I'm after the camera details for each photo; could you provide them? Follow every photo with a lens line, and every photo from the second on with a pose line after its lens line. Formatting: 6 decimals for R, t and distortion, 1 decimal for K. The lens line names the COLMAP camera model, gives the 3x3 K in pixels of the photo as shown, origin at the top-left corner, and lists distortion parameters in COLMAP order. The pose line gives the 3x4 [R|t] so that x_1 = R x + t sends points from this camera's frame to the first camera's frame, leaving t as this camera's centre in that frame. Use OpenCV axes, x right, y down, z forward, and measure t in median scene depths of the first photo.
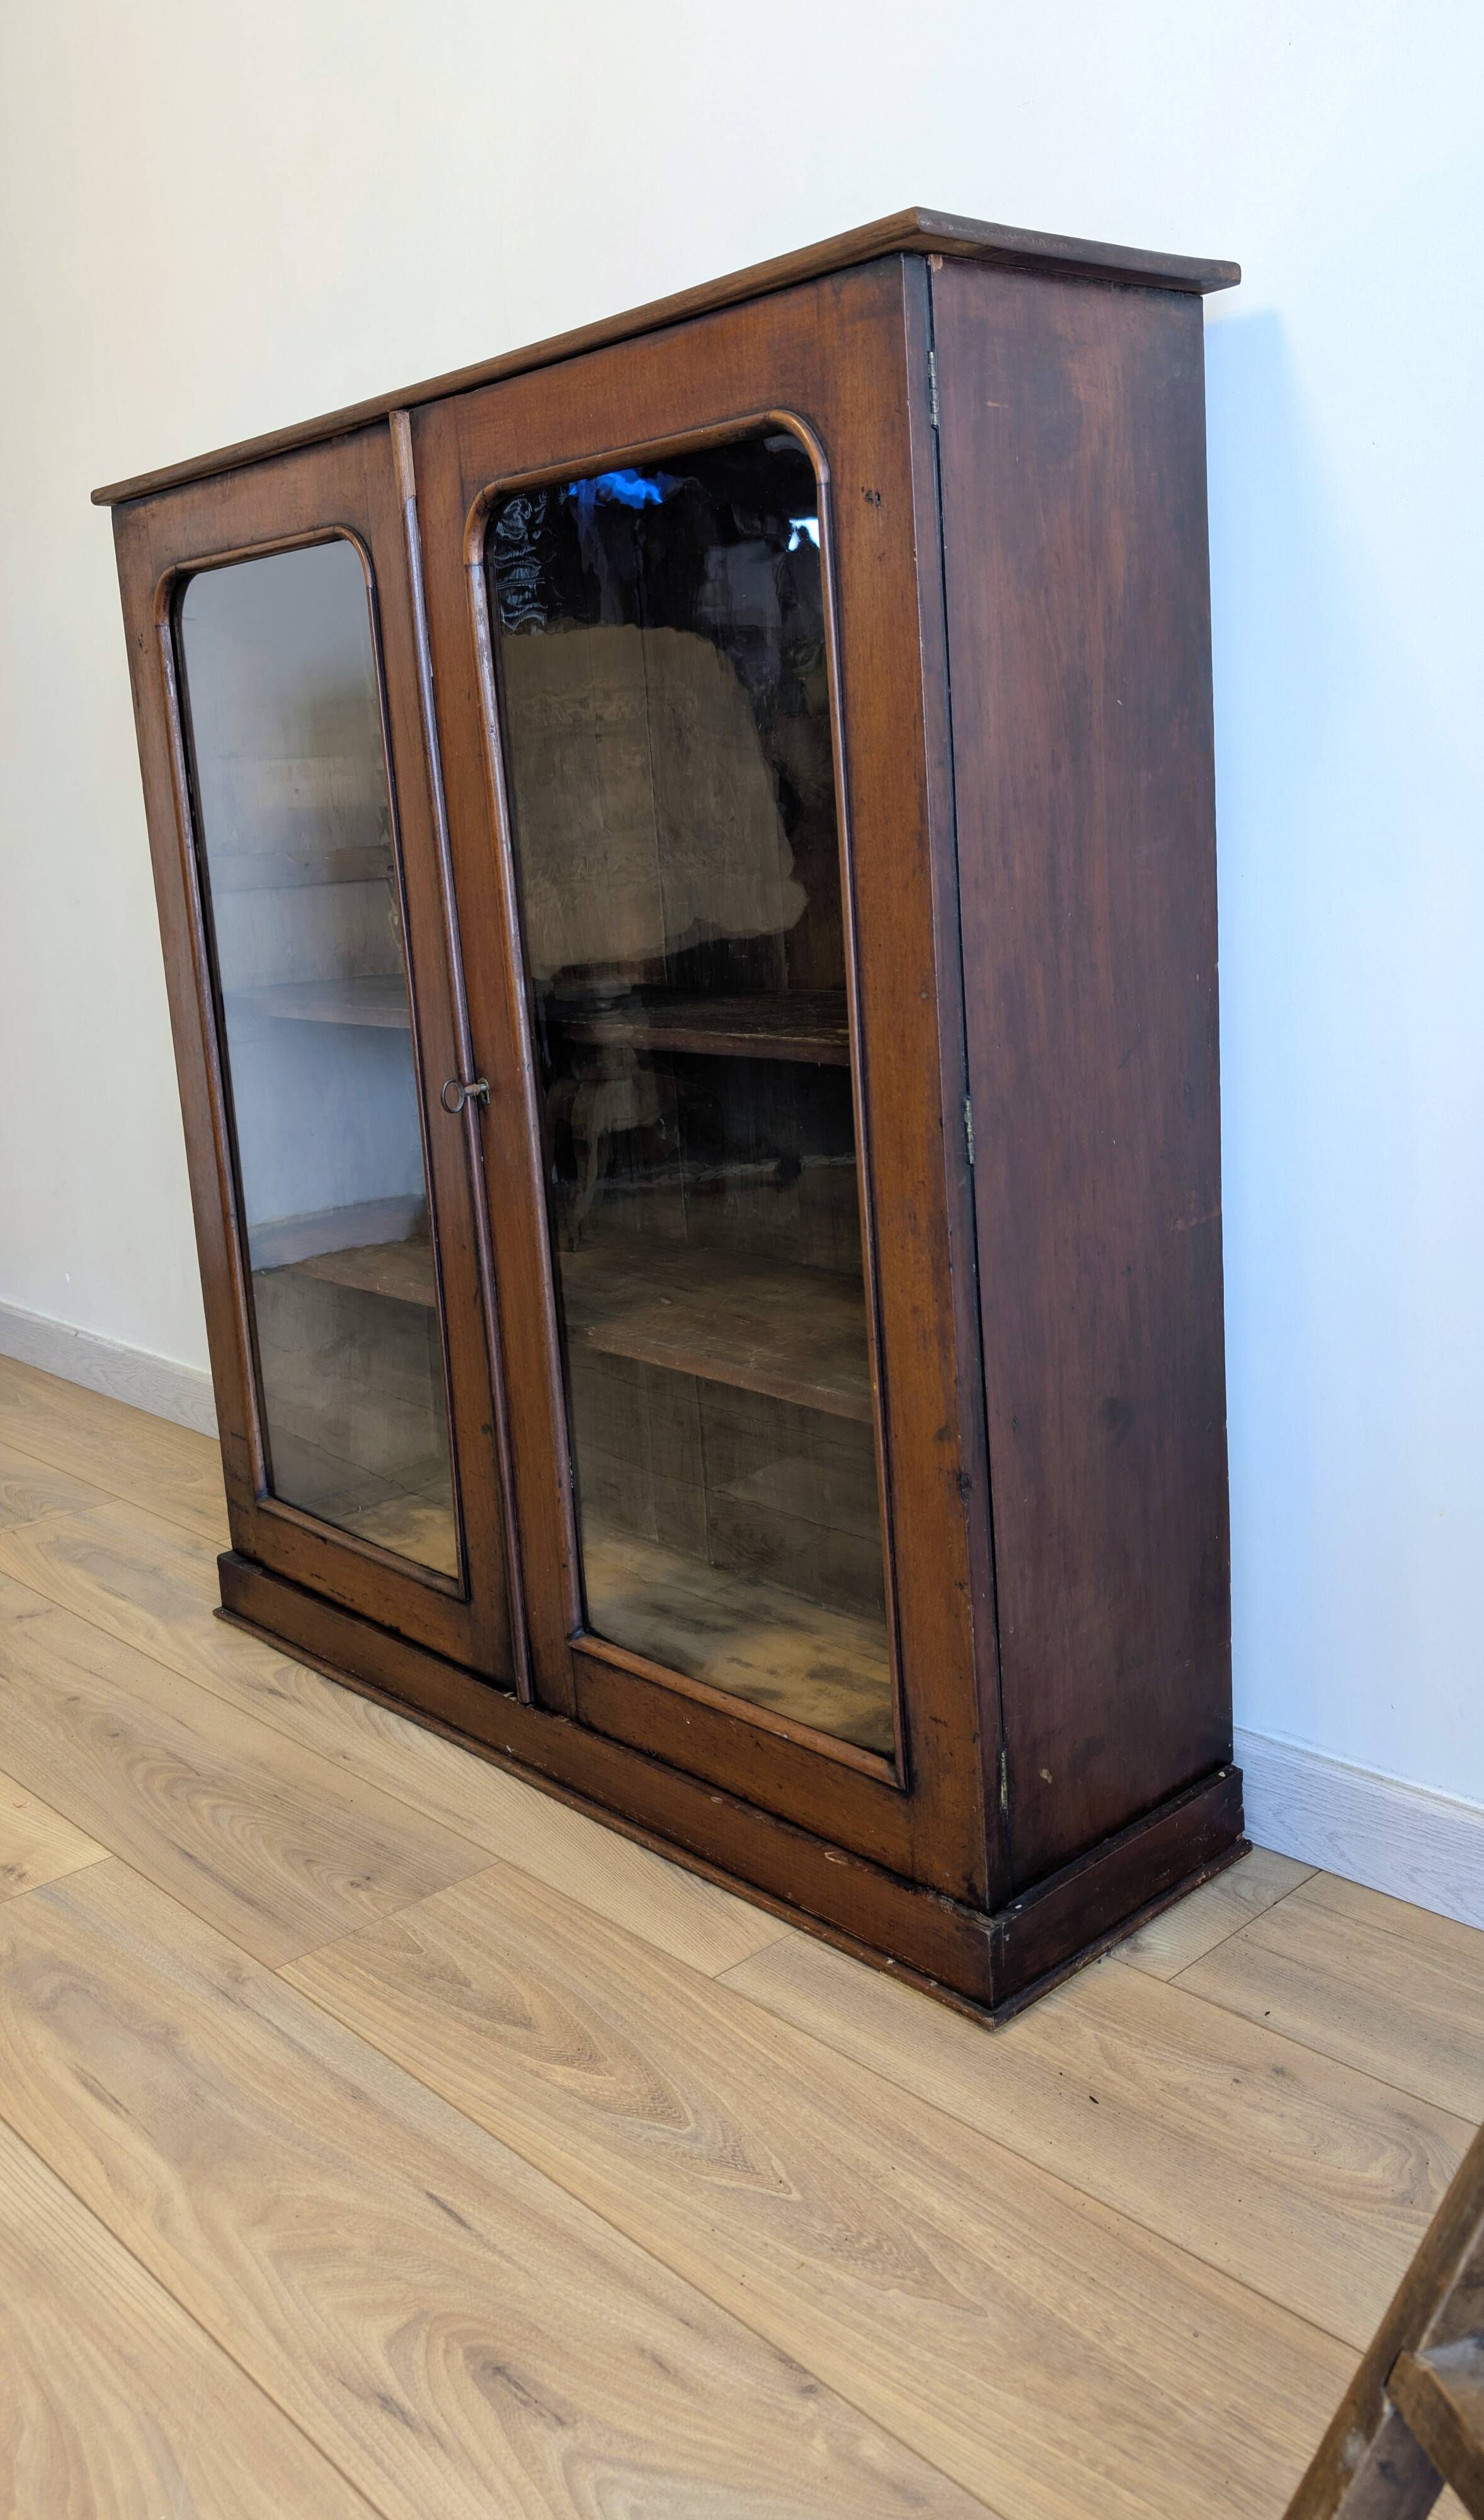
lens RADIAL K [[2034.4, 0, 819.3], [0, 2034.4, 1167.4], [0, 0, 1]] dist [-0.001387, 0.005678]
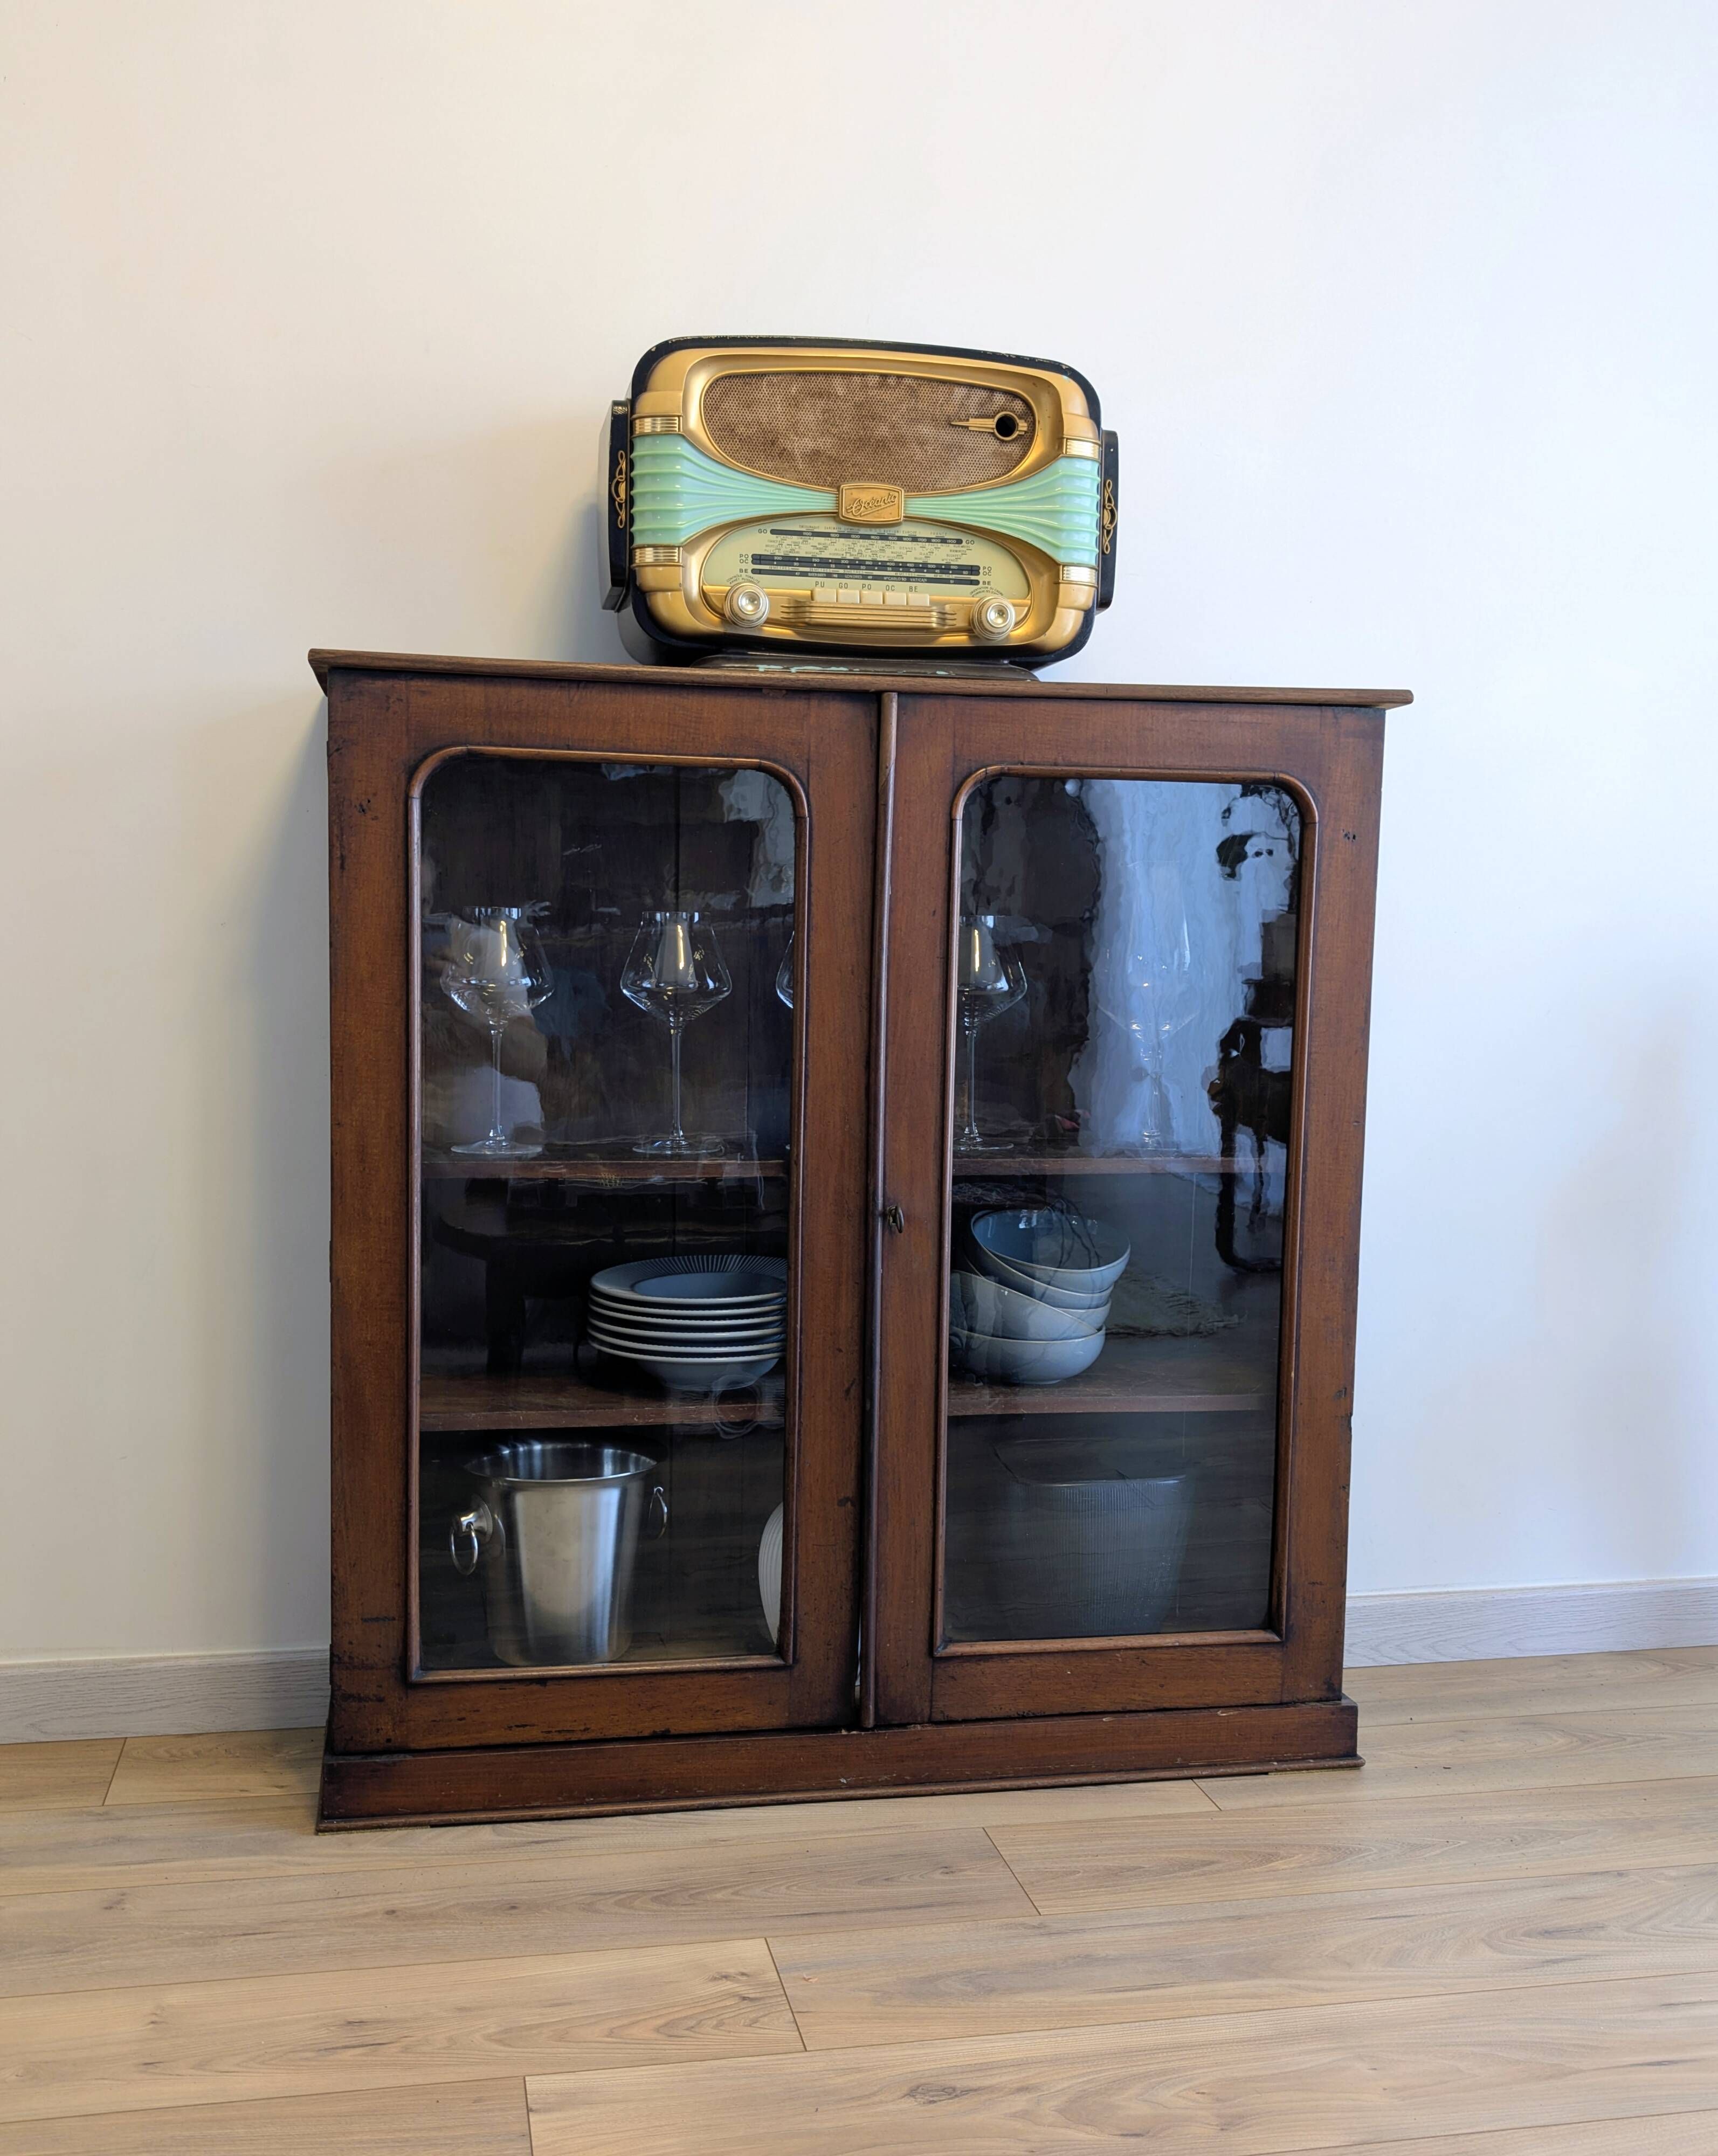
lens RADIAL K [[2223.7, 0, 866.7], [0, 2223.7, 1135.0], [0, 0, 1]] dist [0.008051, 0.000000]
pose [[0.533349, -0.011087, 0.845822, -1.530539], [0.110868, 0.992205, -0.056904, -0.013632], [-0.838598, 0.124124, 0.530421, 0.319099]]
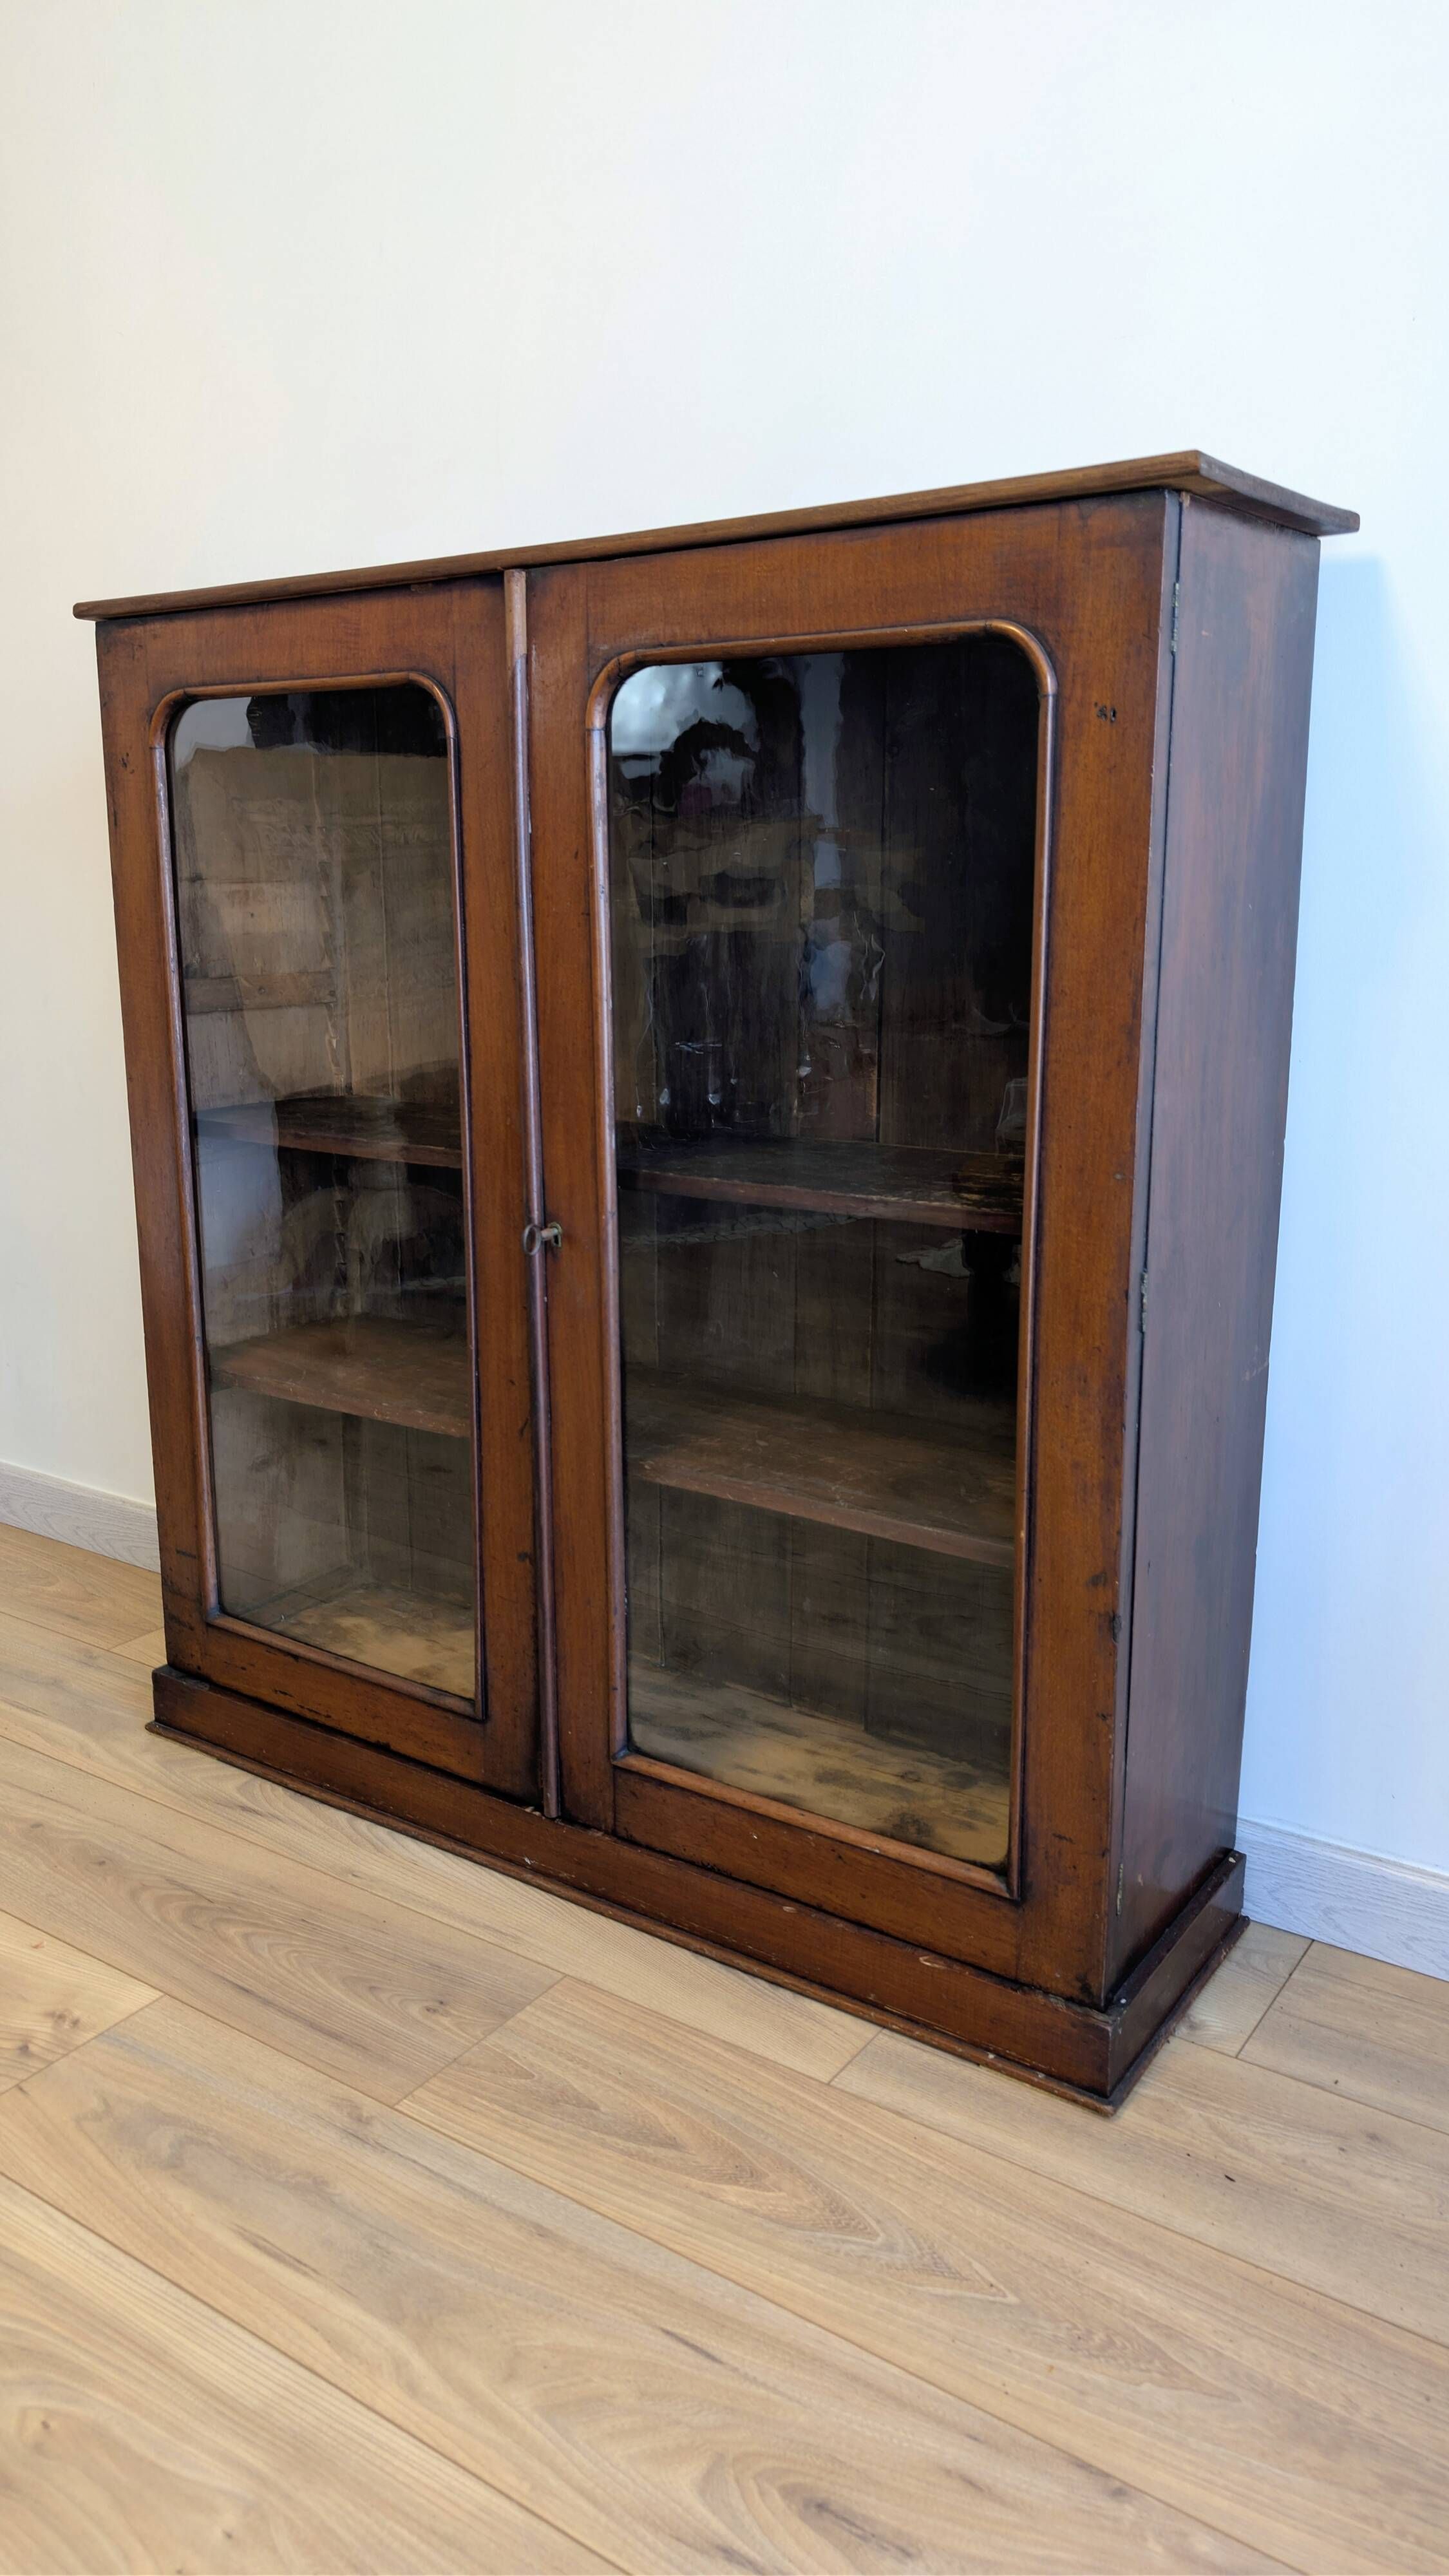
lens RADIAL K [[1856.2, 0, 718.0], [0, 1856.2, 1261.0], [0, 0, 1]] dist [-0.003168, 0.008400]
pose [[0.979359, 0.011570, 0.201798, -0.313011], [-0.015210, 0.999748, 0.016499, -0.047094], [-0.201556, -0.019228, 0.979288, 0.070844]]
